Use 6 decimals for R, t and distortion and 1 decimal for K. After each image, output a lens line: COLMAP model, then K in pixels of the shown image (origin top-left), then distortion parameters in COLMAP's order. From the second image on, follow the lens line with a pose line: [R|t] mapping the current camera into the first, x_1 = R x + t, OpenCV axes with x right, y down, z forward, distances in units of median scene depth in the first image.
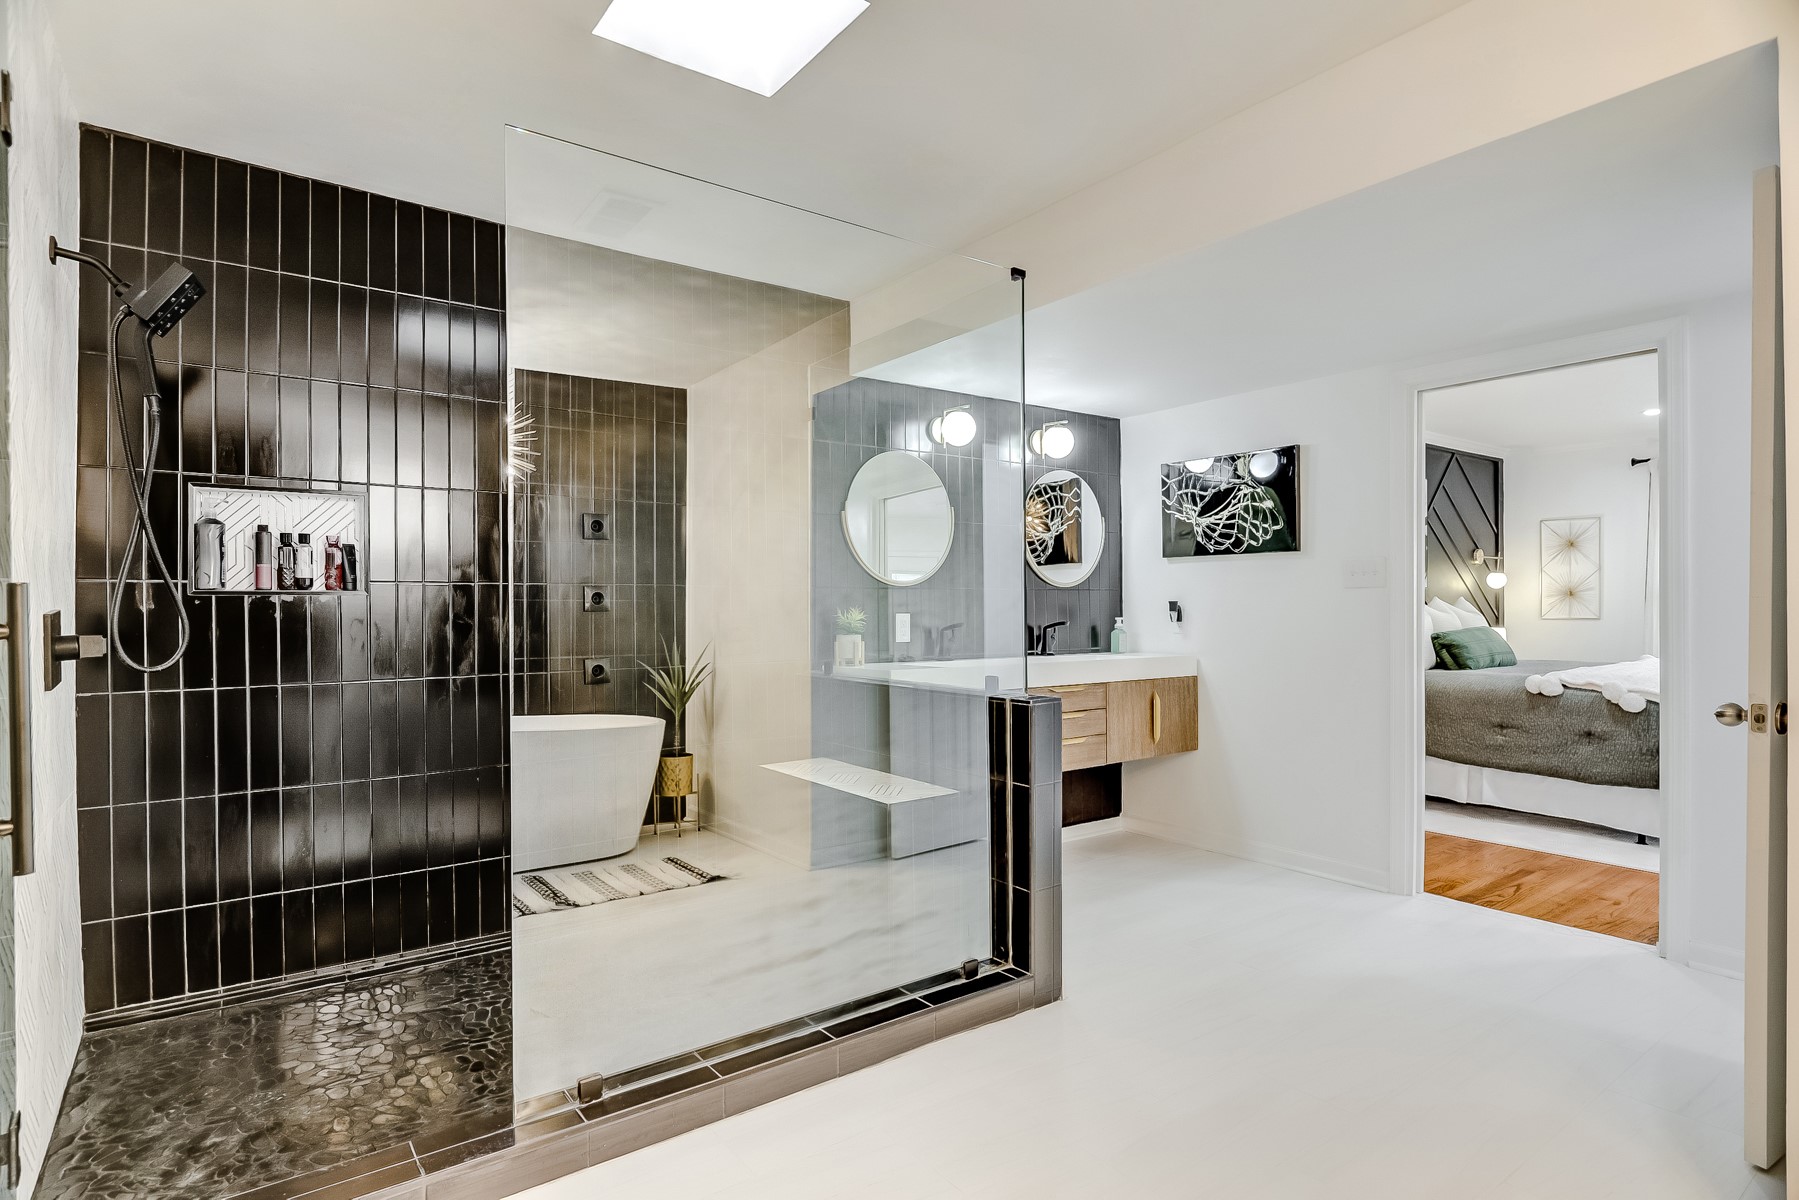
lens RADIAL K [[949.1, 0, 898.2], [0, 949.1, 606.0], [0, 0, 1]] dist [-0.000796, -0.000129]
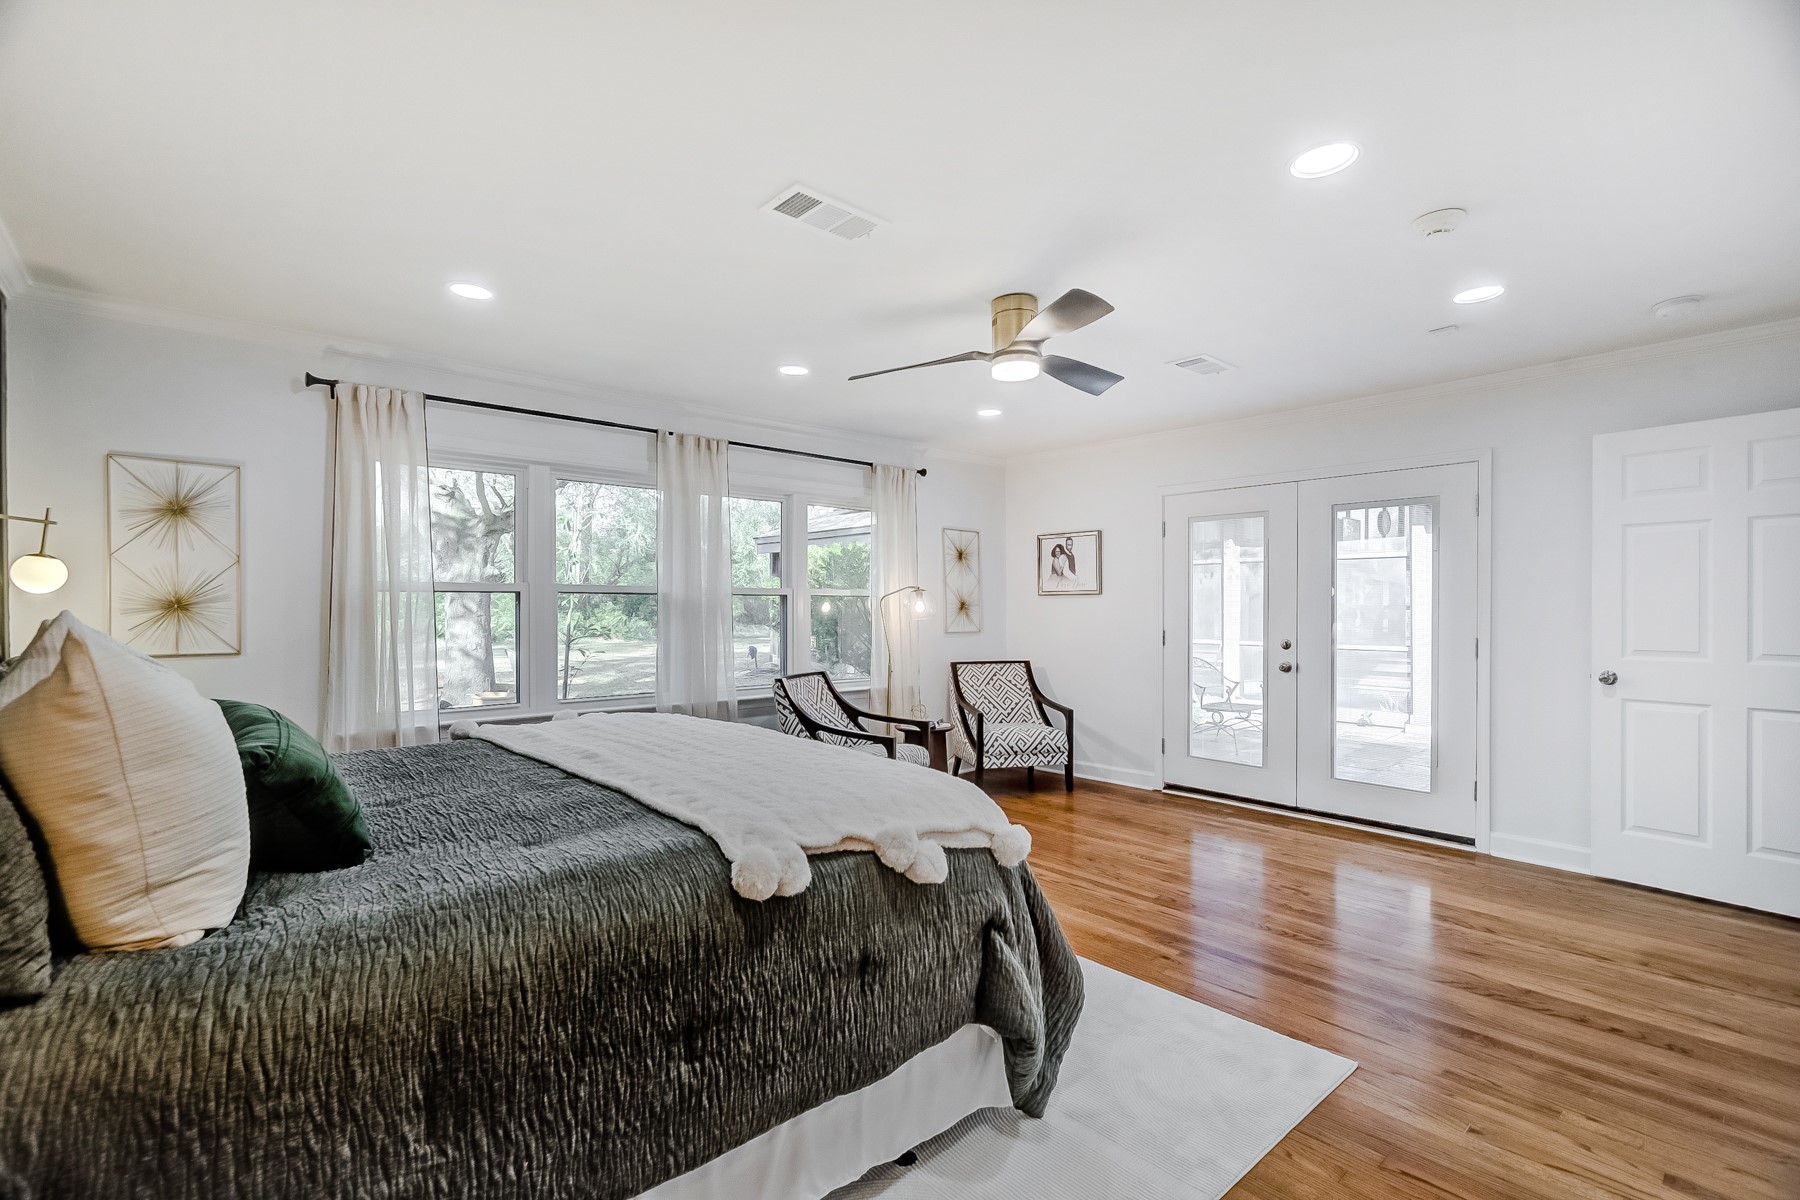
lens RADIAL K [[811.7, 0, 896.8], [0, 811.7, 597.8], [0, 0, 1]] dist [-0.000406, -0.000548]
pose [[-0.072617, 0.011447, 0.997294, 0.246881], [0.003767, 0.999930, -0.011203, -0.011120], [-0.997353, 0.002944, -0.072655, 0.654269]]
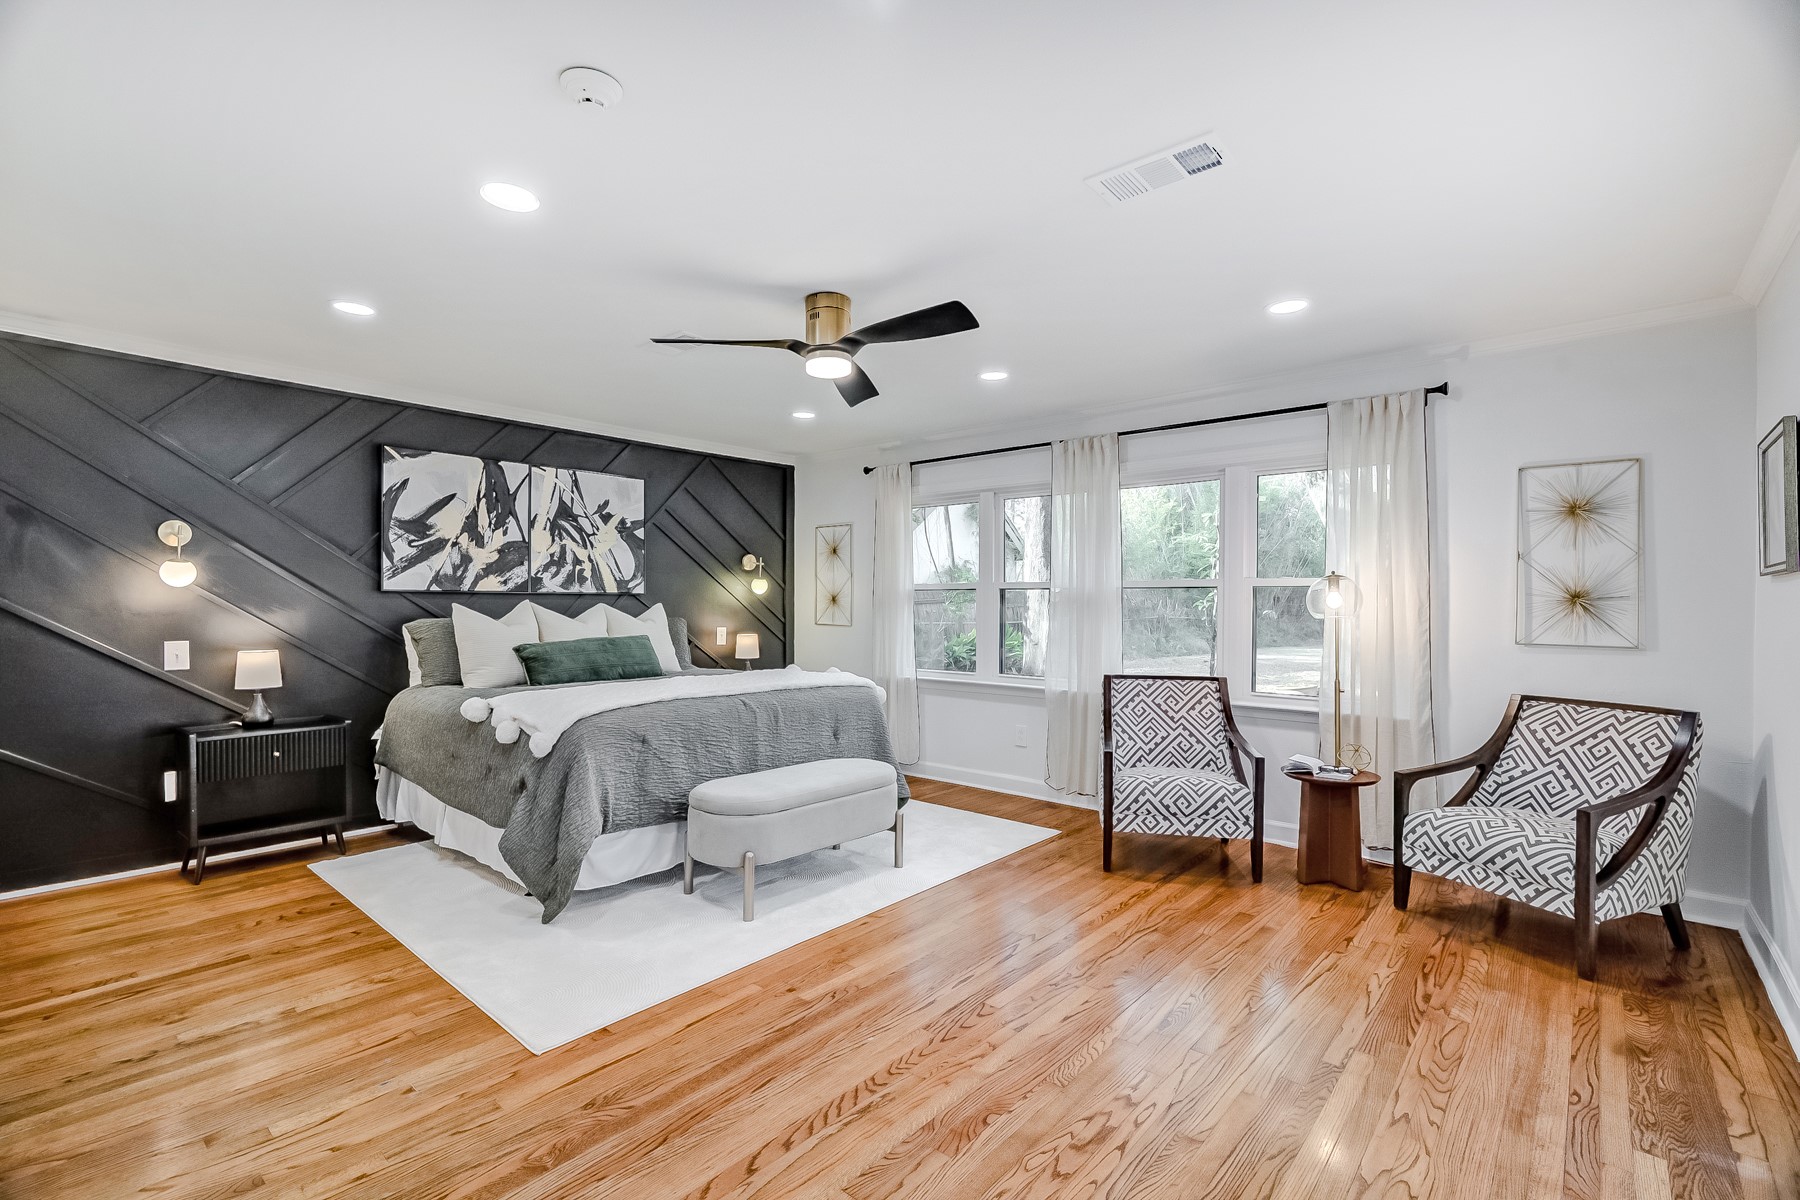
lens RADIAL K [[811.7, 0, 897.9], [0, 811.7, 608.3], [0, 0, 1]] dist [-0.000406, -0.000548]
pose [[0.979861, 0.000636, 0.199678, 0.611968], [-0.001890, 0.999980, 0.006091, -0.009186], [-0.199670, -0.006346, 0.979843, 0.134647]]
